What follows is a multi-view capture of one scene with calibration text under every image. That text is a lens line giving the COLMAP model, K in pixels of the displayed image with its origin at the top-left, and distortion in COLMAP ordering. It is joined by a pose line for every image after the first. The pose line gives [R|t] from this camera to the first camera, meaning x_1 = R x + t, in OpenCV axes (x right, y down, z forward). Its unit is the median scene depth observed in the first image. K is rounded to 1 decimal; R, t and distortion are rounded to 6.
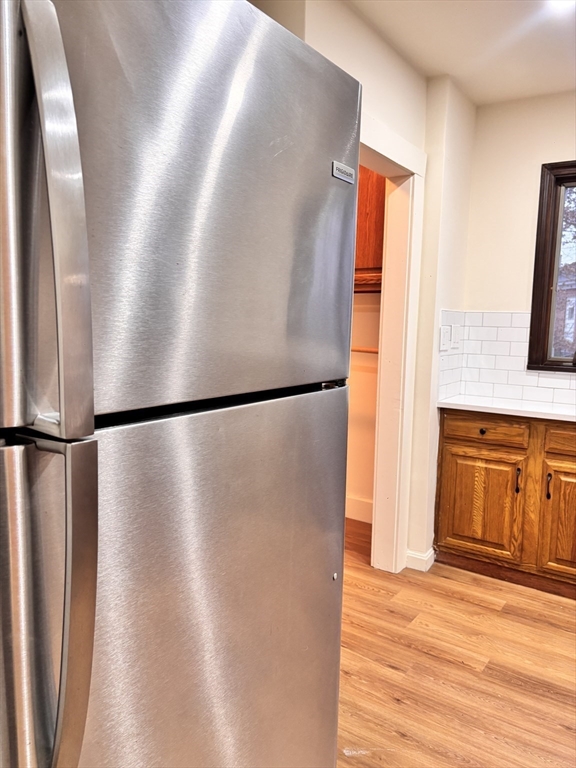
lens RADIAL K [[577.4, 0, 287.1], [0, 577.4, 384.4], [0, 0, 1]] dist [0.063141, -0.083189]
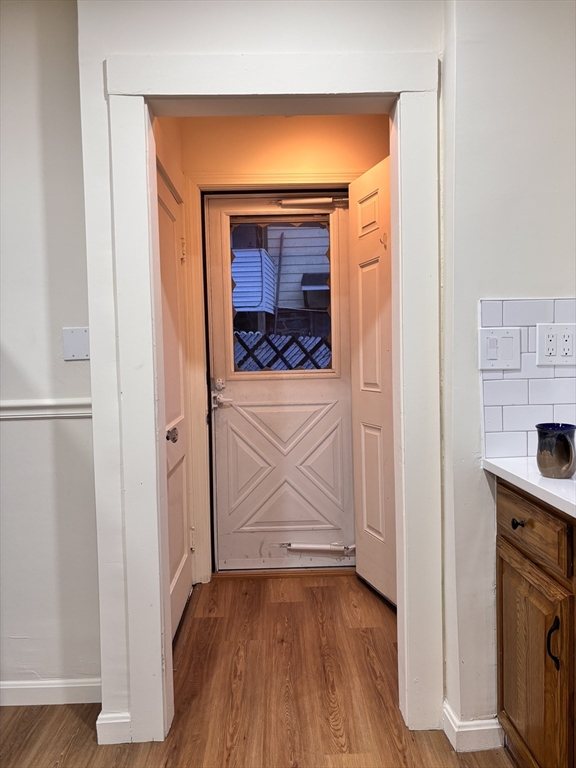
lens RADIAL K [[575.9, 0, 289.7], [0, 575.9, 383.4], [0, 0, 1]] dist [0.035216, -0.039917]
pose [[0.588879, 0.002330, -0.808218, 0.631685], [-0.058040, 0.997536, -0.039413, -0.011986], [0.806135, 0.070118, 0.587563, 0.525787]]
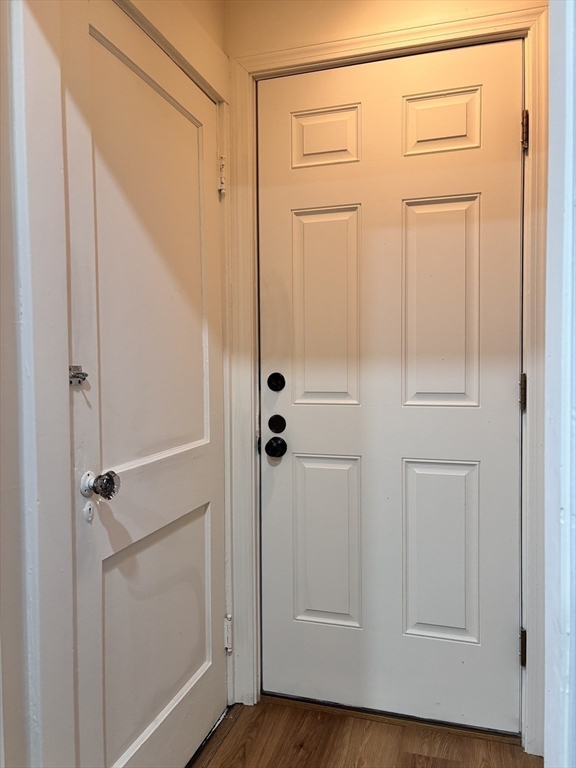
lens RADIAL K [[577.4, 0, 287.1], [0, 577.4, 384.4], [0, 0, 1]] dist [0.063141, -0.083189]
pose [[0.293117, 0.011965, -0.956002, 0.343659], [-0.092039, 0.995631, -0.015758, -0.041704], [0.951636, 0.092608, 0.292938, 0.854673]]
